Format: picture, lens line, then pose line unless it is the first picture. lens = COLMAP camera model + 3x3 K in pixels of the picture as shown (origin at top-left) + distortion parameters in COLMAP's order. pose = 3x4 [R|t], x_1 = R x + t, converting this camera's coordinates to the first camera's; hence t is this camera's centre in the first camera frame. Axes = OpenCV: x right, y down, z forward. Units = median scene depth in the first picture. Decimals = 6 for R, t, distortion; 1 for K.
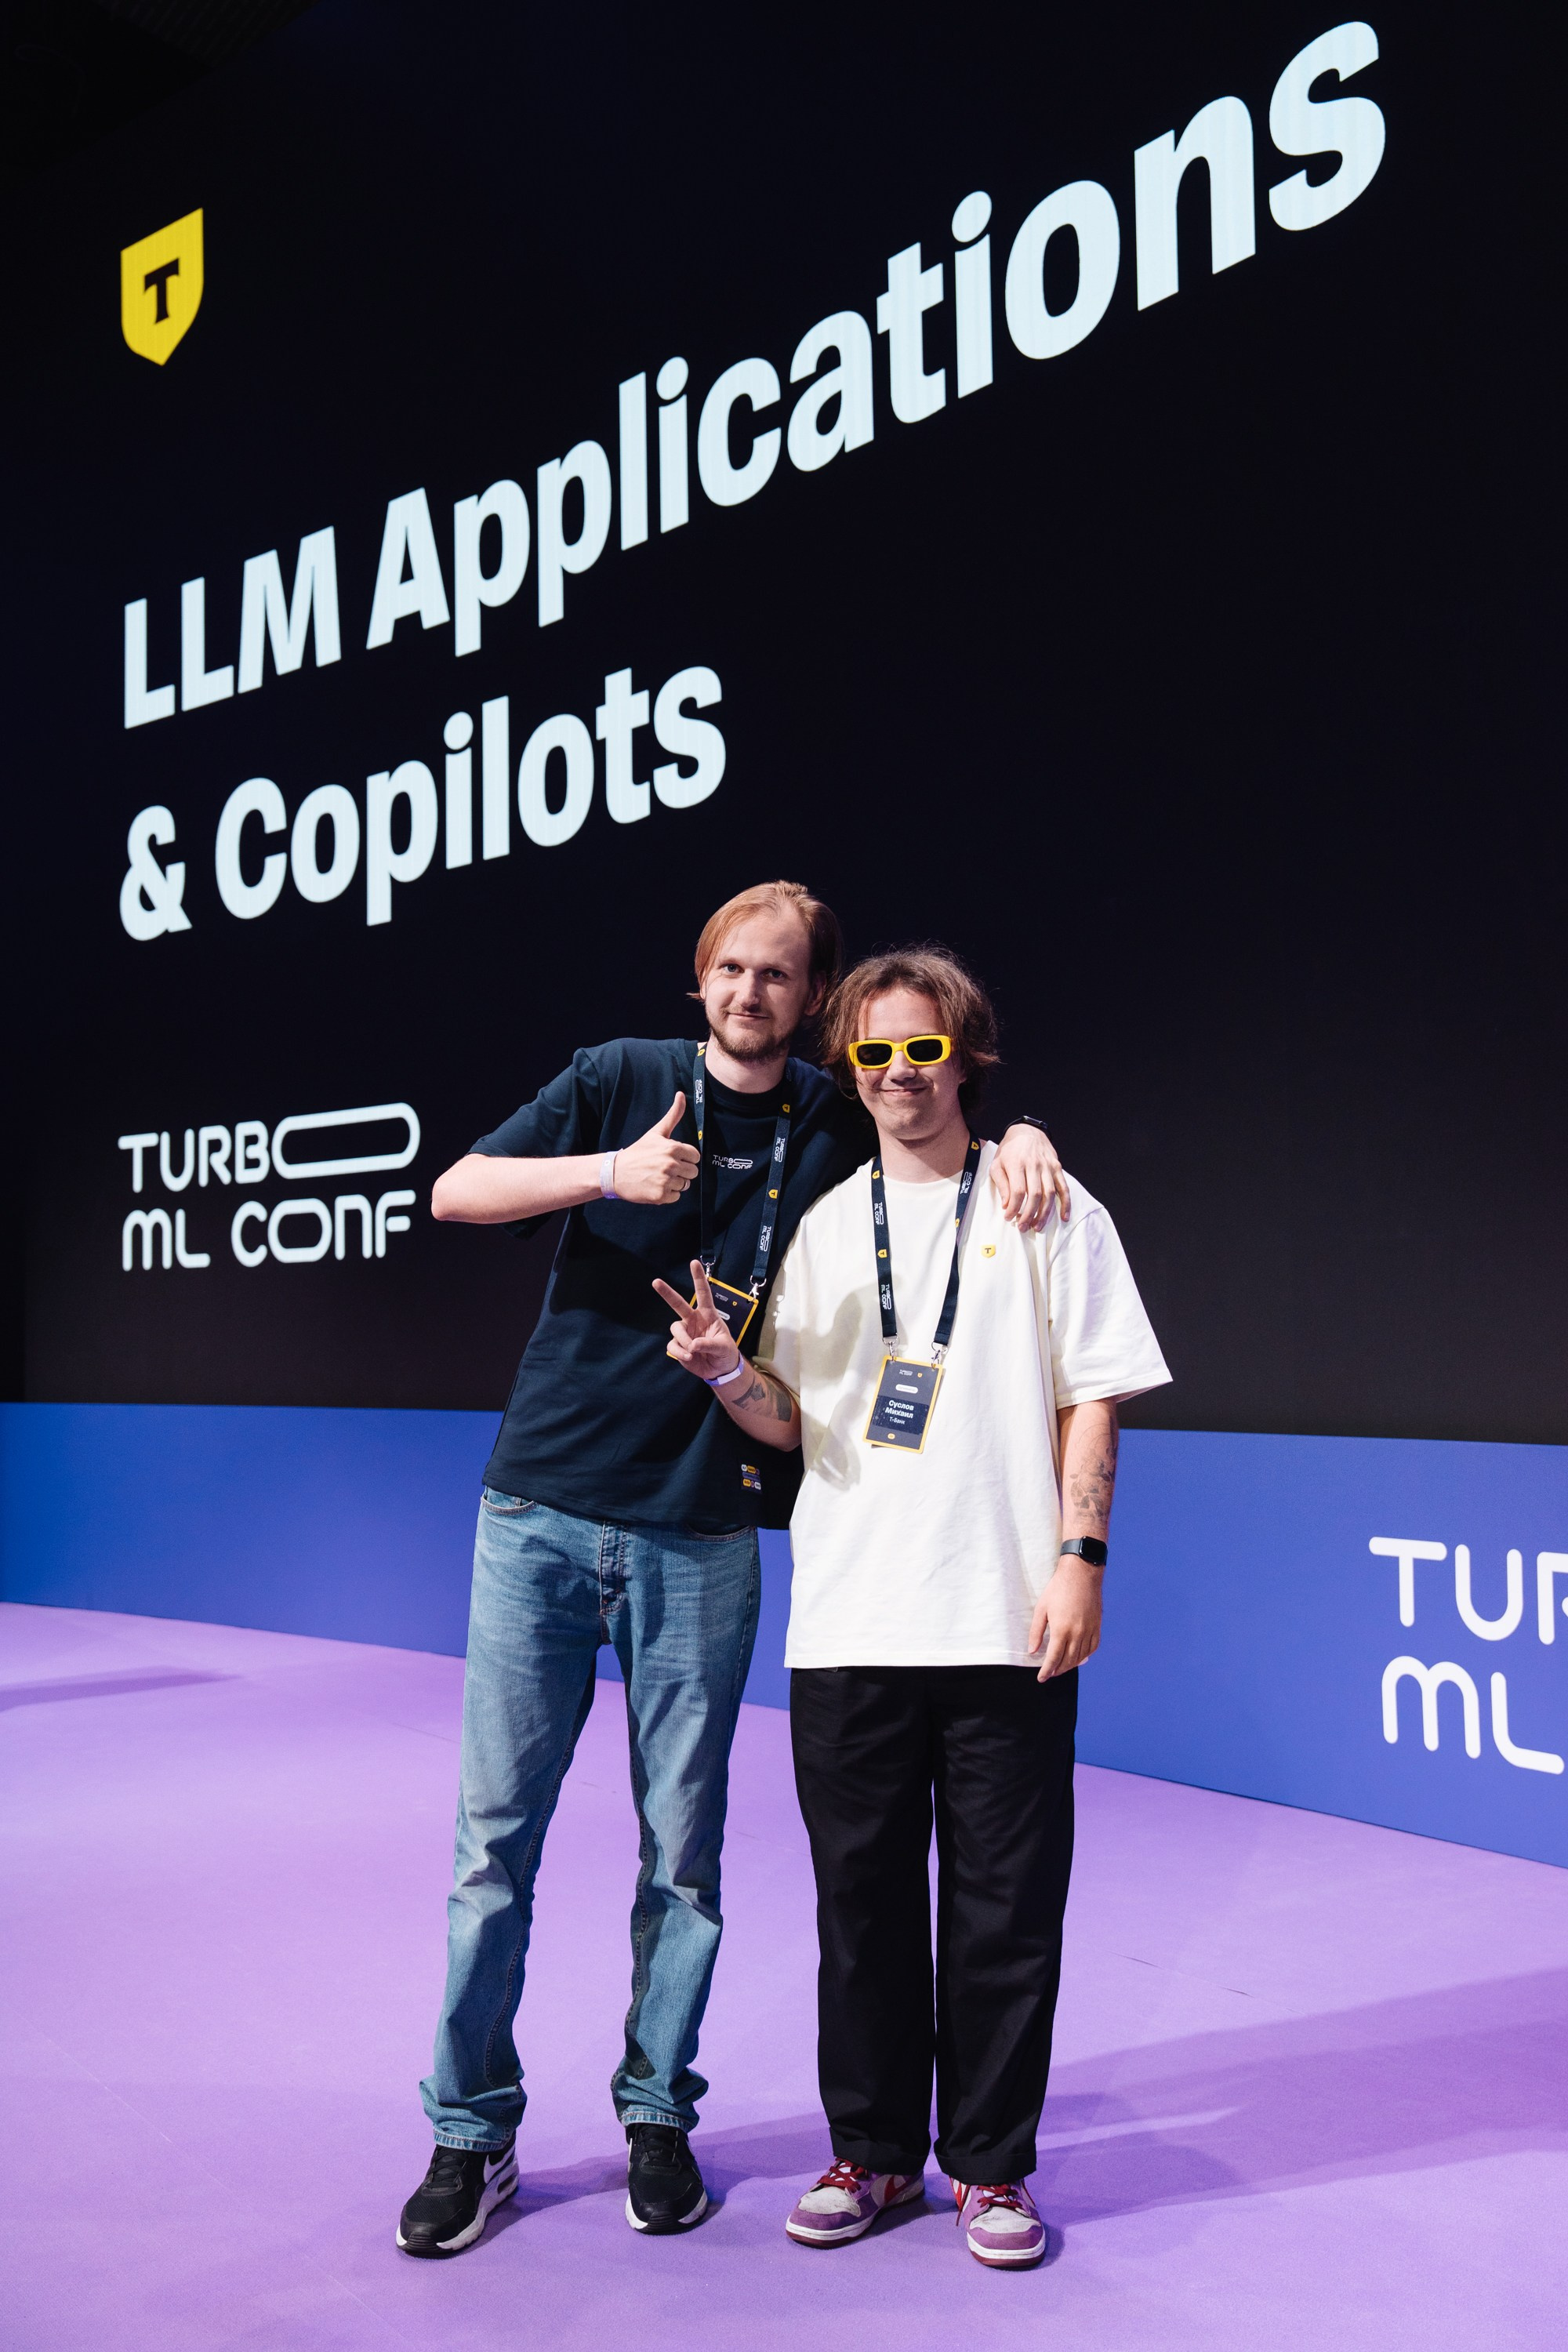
lens RADIAL K [[2421.7, 0, 784.0], [0, 2421.7, 1176.0], [0, 0, 1]] dist [-0.008526, 0.144977]
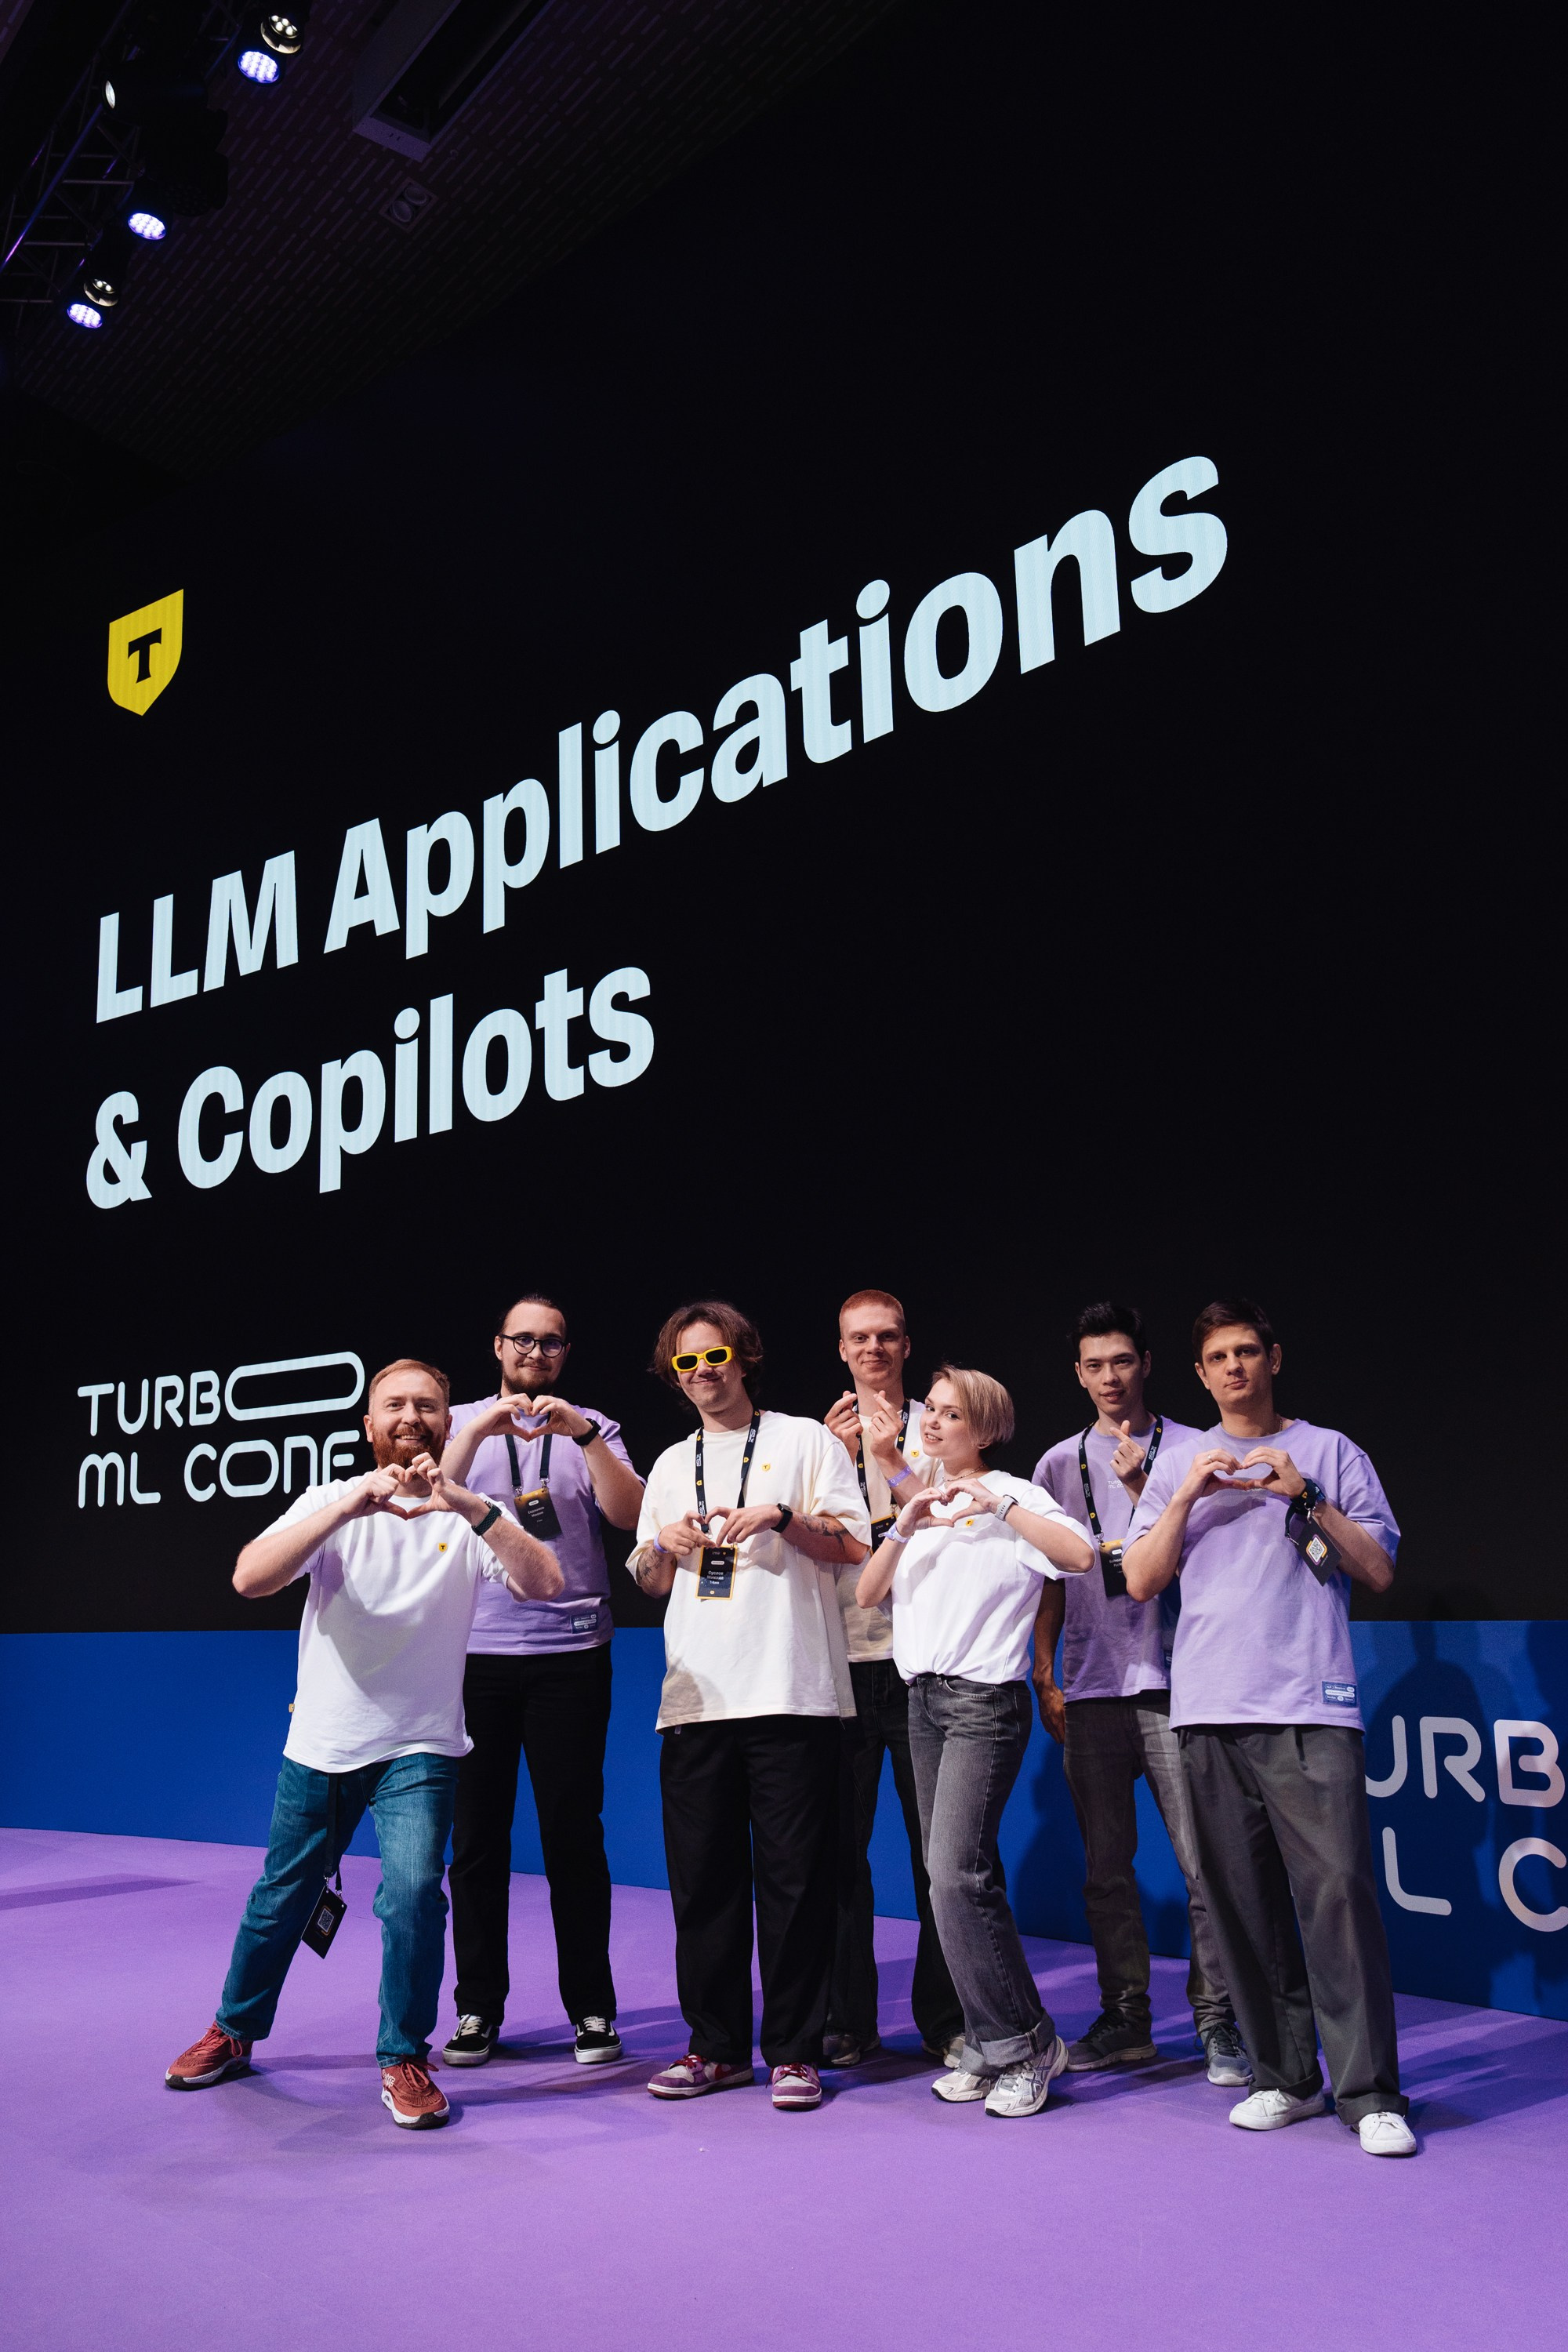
lens RADIAL K [[2136.9, 0, 784.0], [0, 2136.9, 1166.8], [0, 0, 1]] dist [-0.051452, 0.145734]
pose [[0.996065, 0.005169, 0.088478, -0.045277], [0.006603, 0.991196, -0.132238, 0.016915], [-0.088383, 0.132302, 0.987261, 0.001173]]
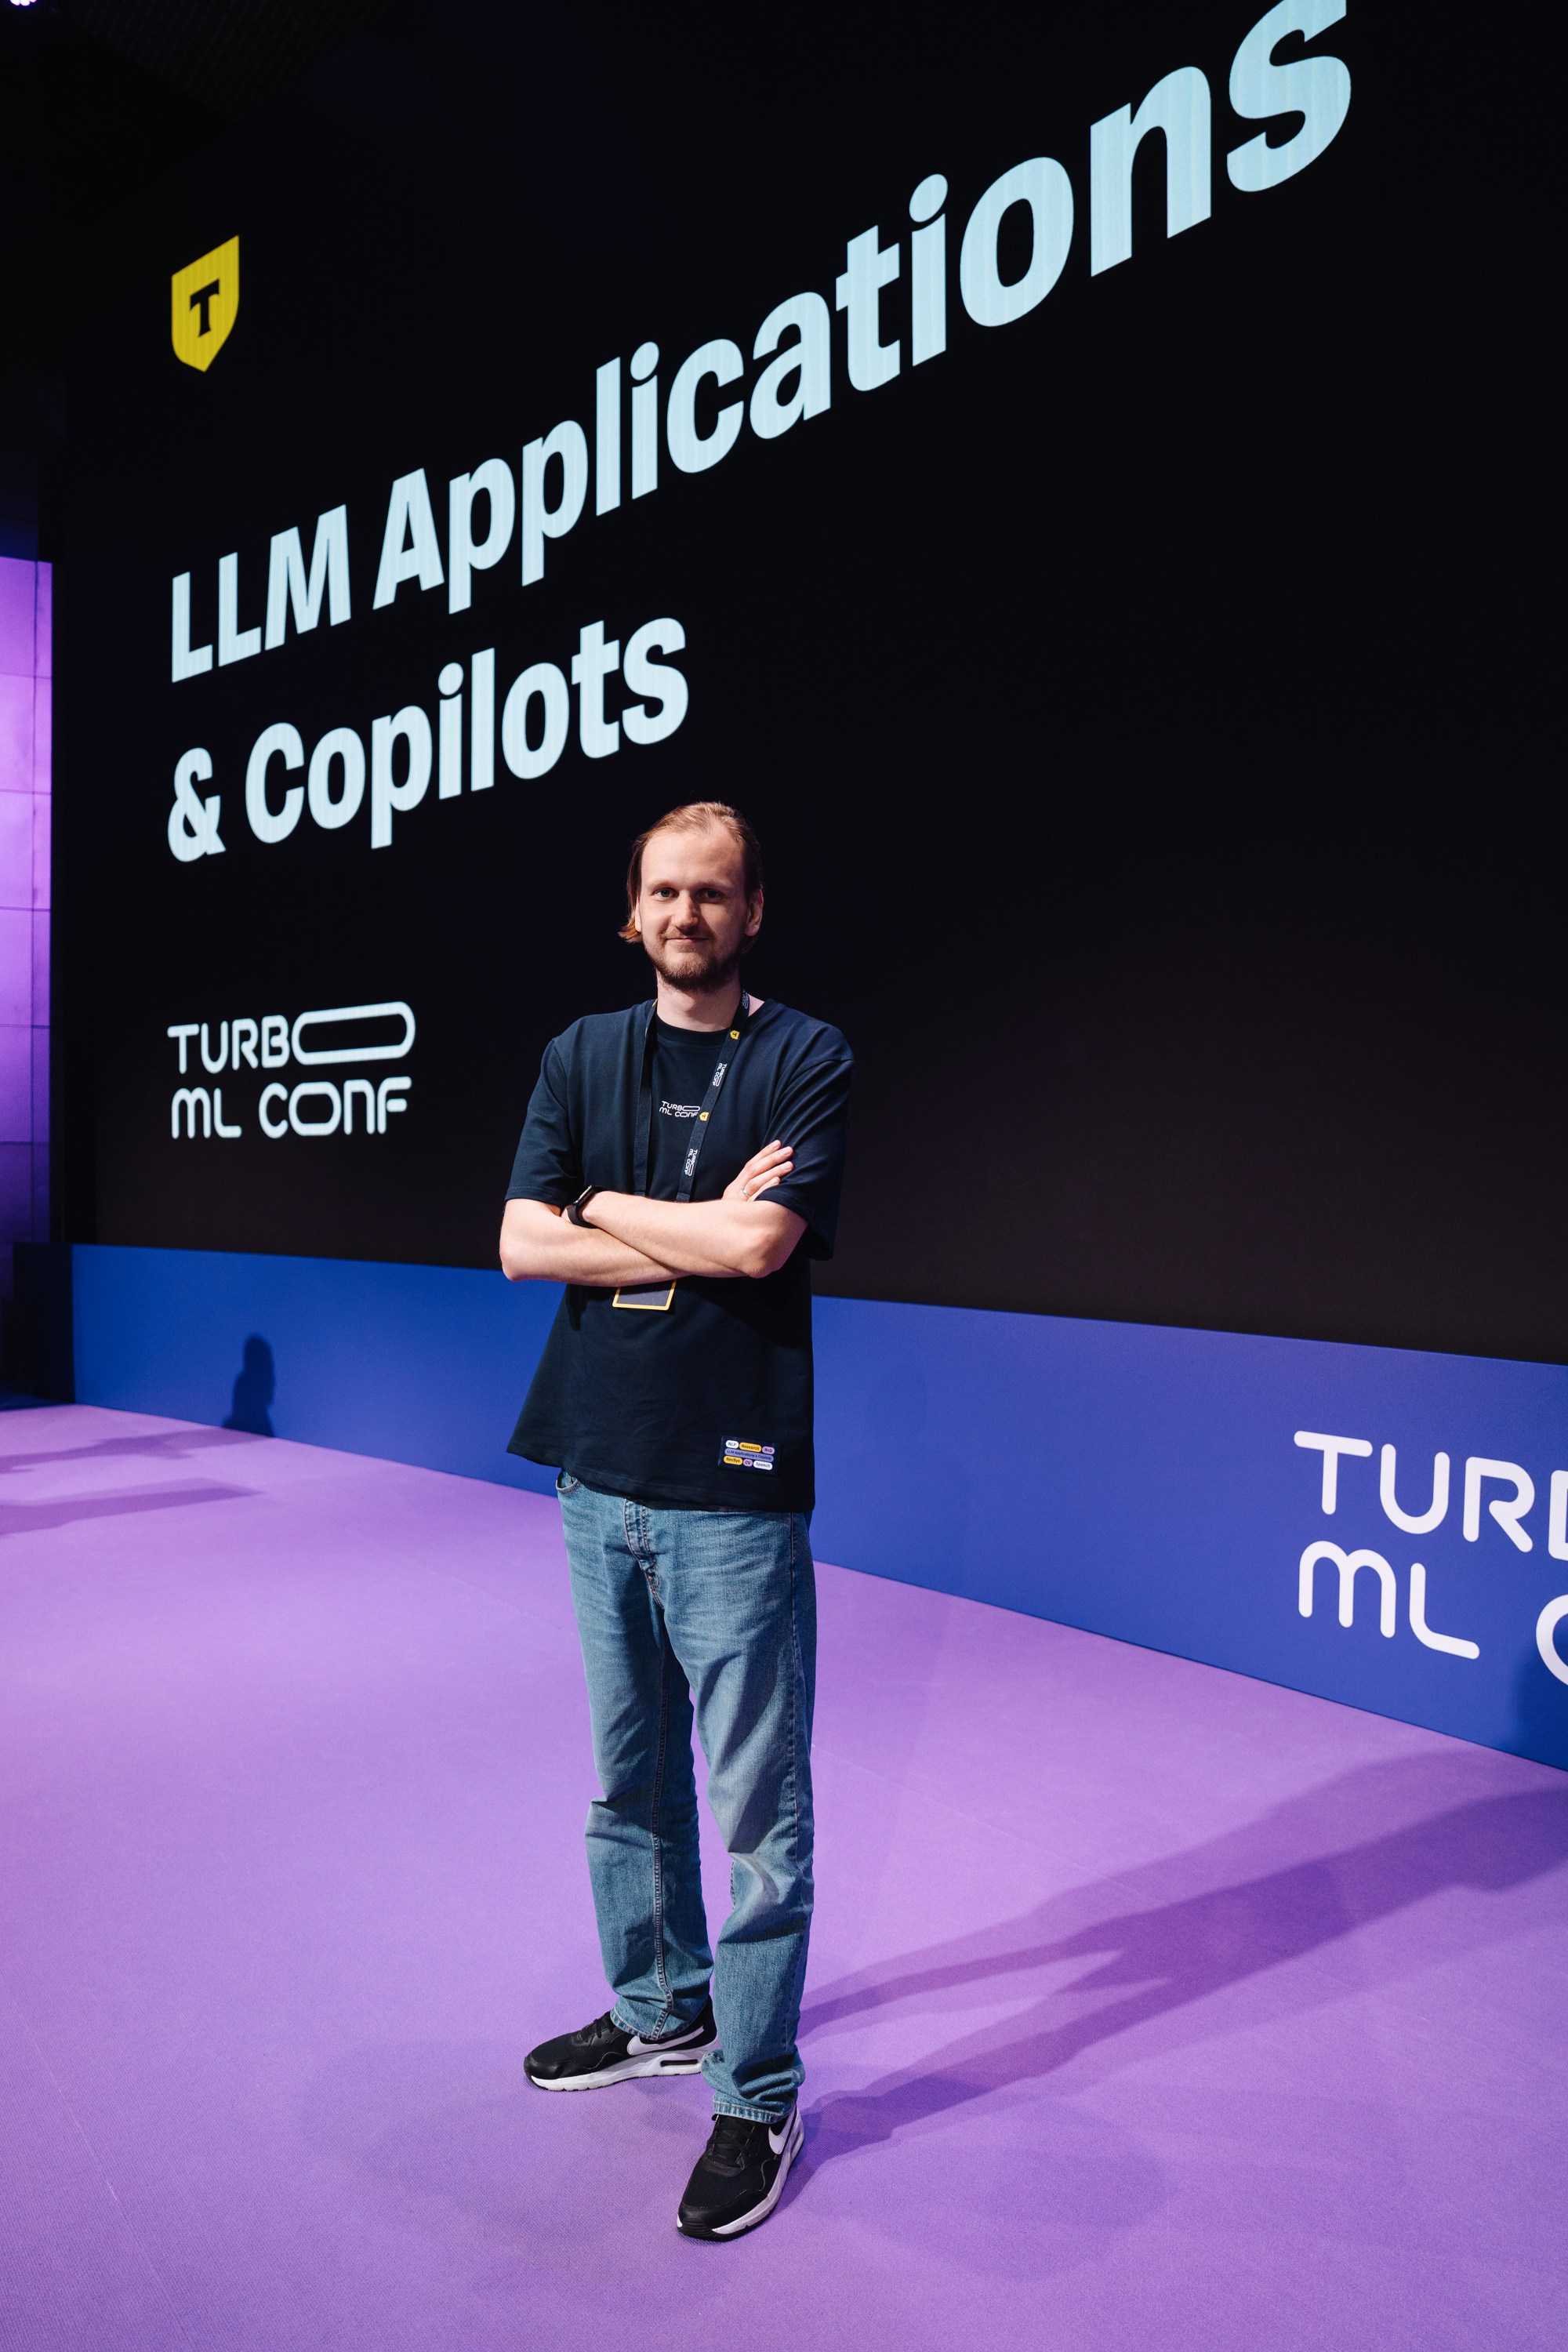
lens RADIAL K [[1708.4, 0, 735.8], [0, 1708.4, 1230.8], [0, 0, 1]] dist [-0.117527, 0.095885]
pose [[0.999410, 0.014217, 0.031272, -0.019877], [-0.017393, 0.994448, 0.103786, -0.008132], [-0.029623, -0.104268, 0.994108, 0.169045]]
